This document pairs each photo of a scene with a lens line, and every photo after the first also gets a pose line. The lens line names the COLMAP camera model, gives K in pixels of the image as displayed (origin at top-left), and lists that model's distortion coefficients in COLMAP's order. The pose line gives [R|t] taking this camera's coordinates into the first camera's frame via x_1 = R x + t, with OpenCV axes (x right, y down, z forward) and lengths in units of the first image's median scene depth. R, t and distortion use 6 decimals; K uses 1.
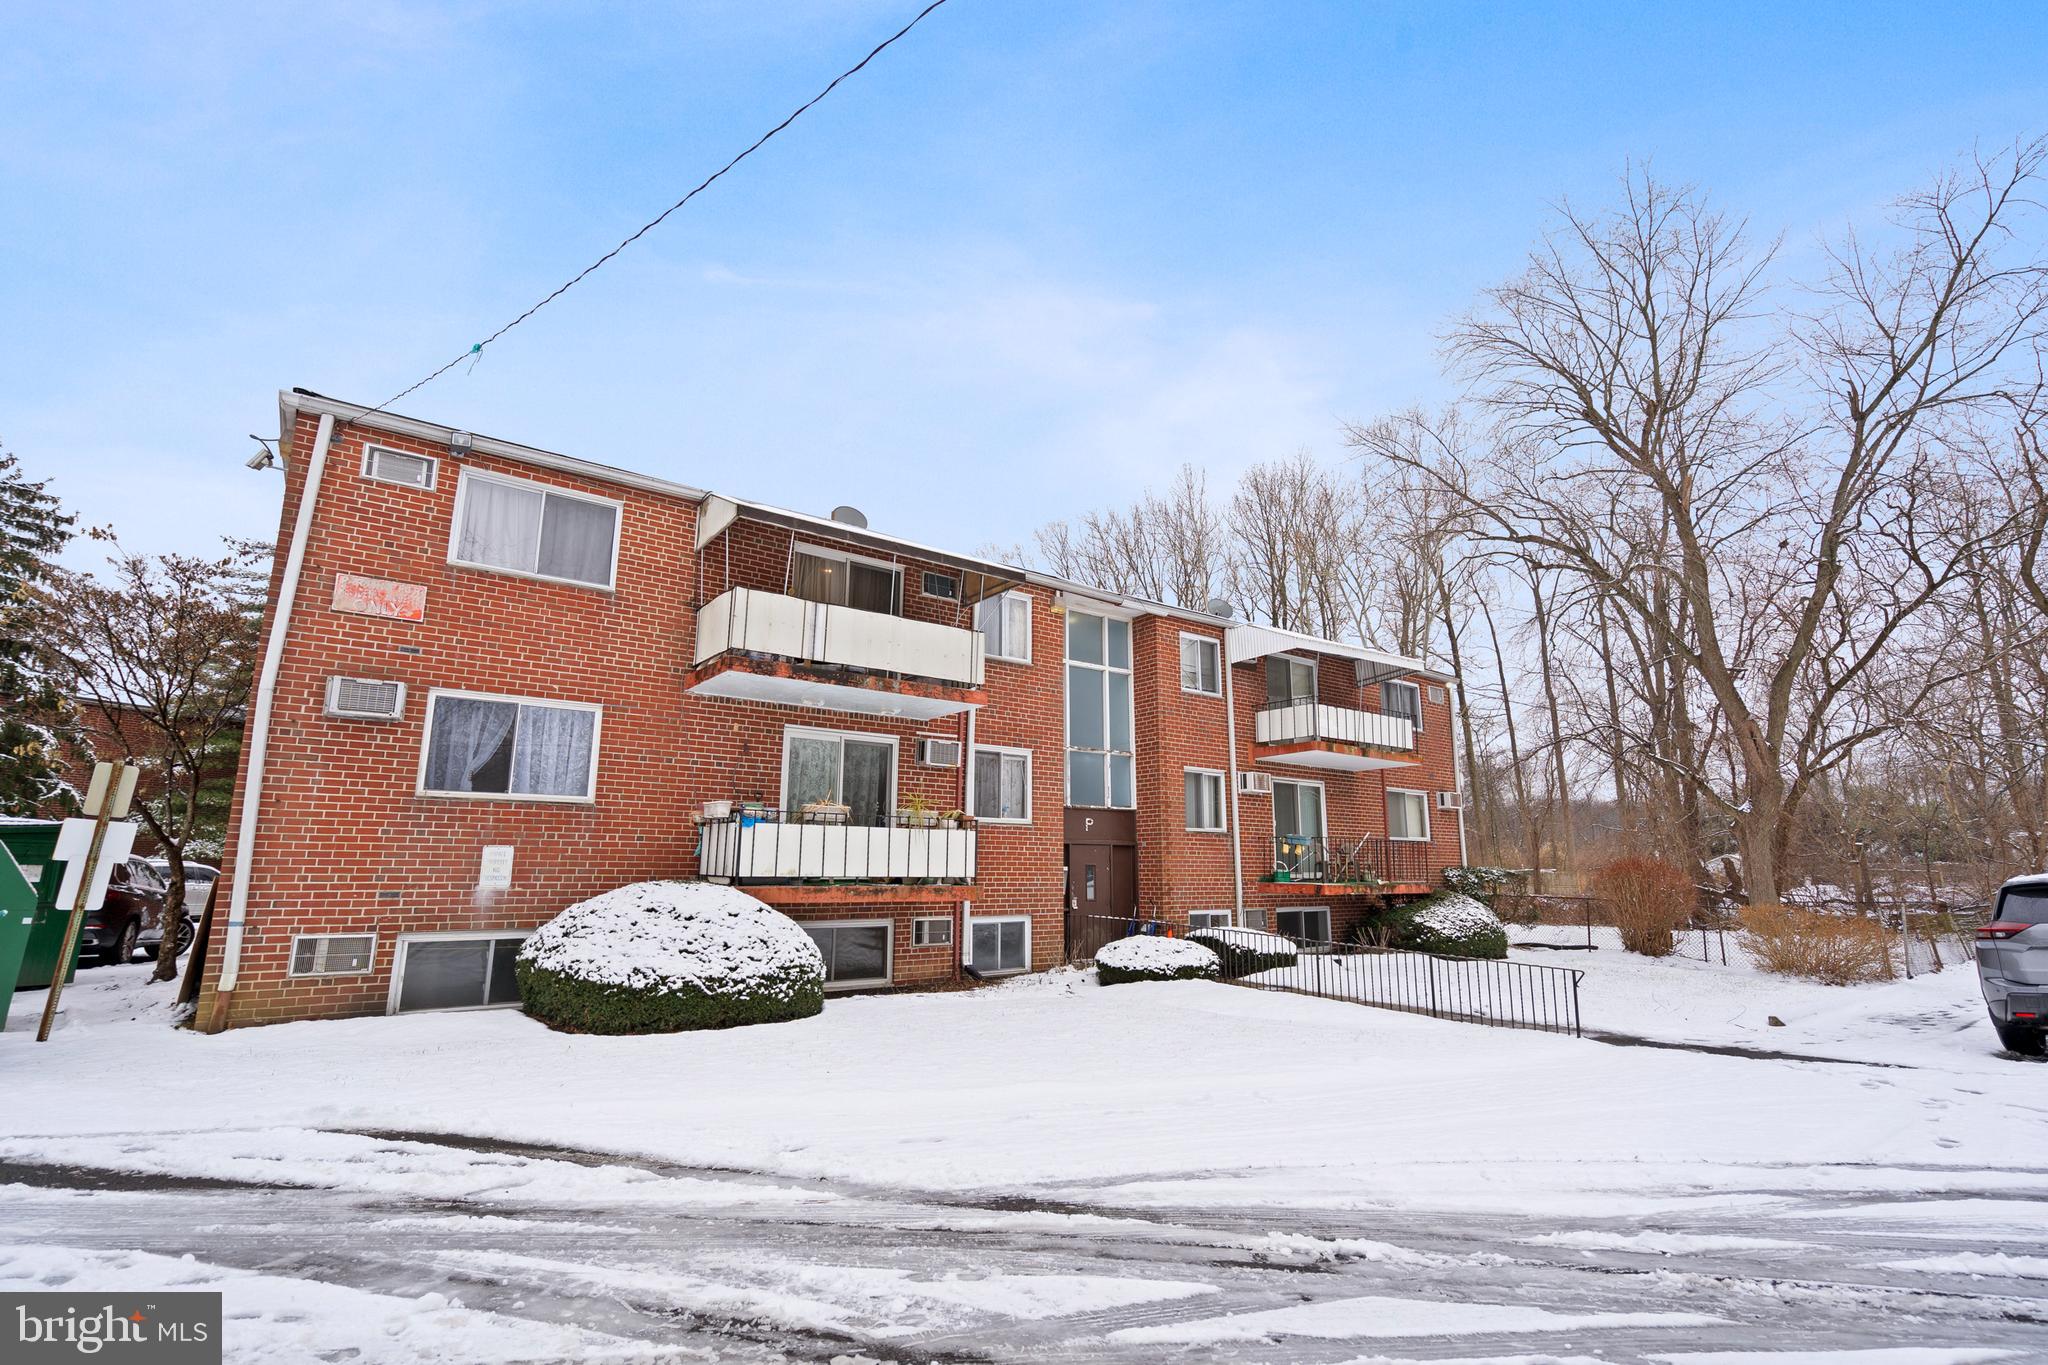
lens RADIAL K [[968.2, 0, 1028.4], [0, 968.2, 681.2], [0, 0, 1]] dist [-0.002619, -0.000207]
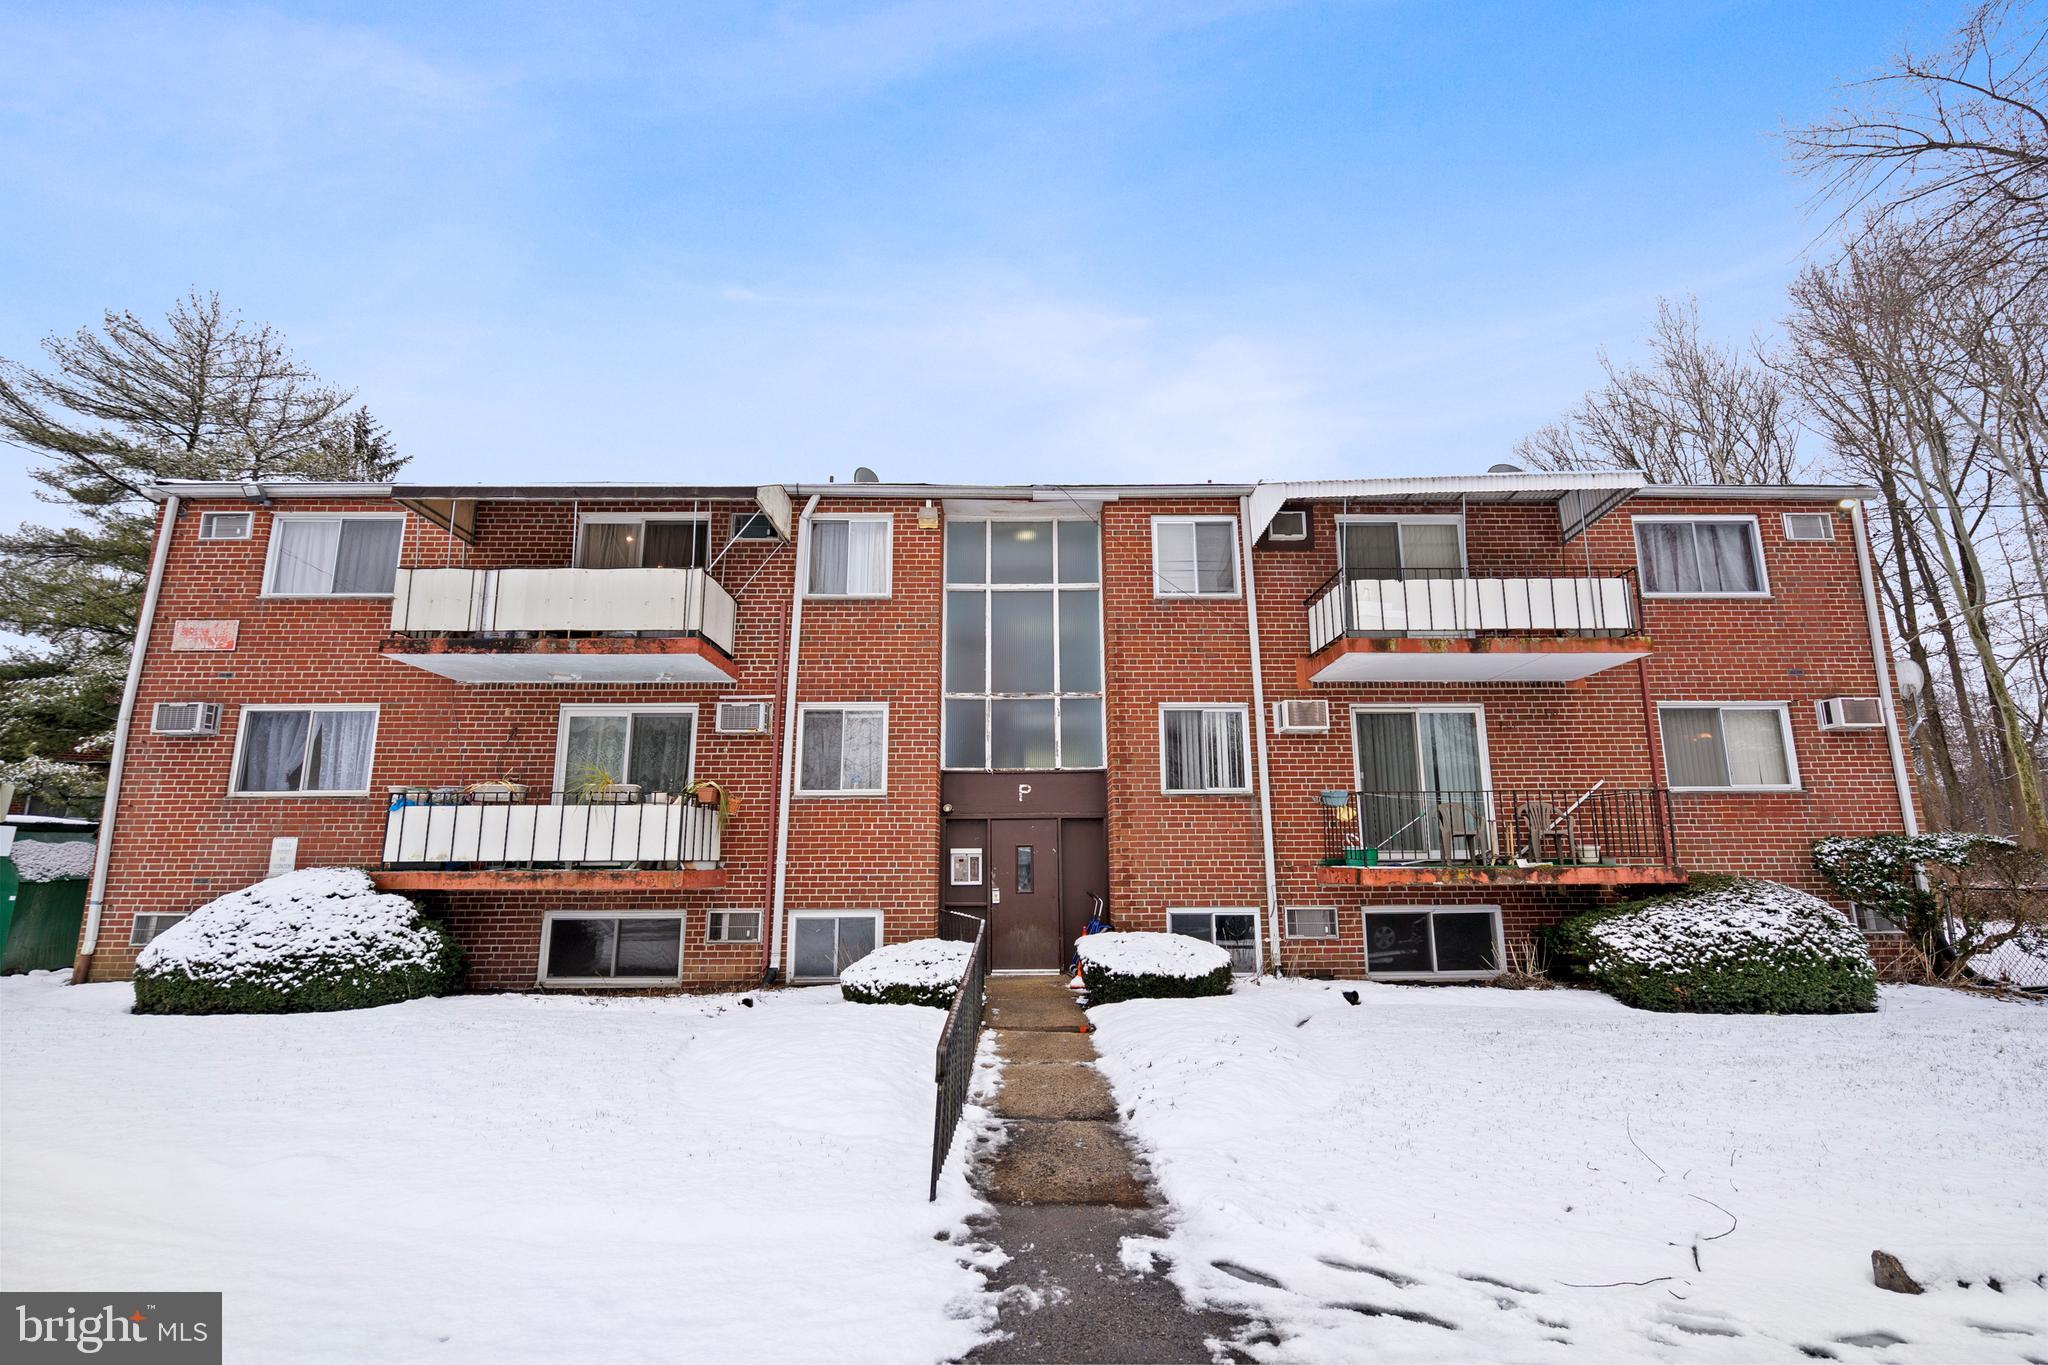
lens RADIAL K [[968.2, 0, 1023.0], [0, 968.2, 678.2], [0, 0, 1]] dist [-0.002619, -0.000207]
pose [[0.792537, -0.126301, -0.596602, 0.703727], [0.127339, 0.991026, -0.040640, 0.120411], [0.596381, -0.043762, 0.801508, 0.526243]]
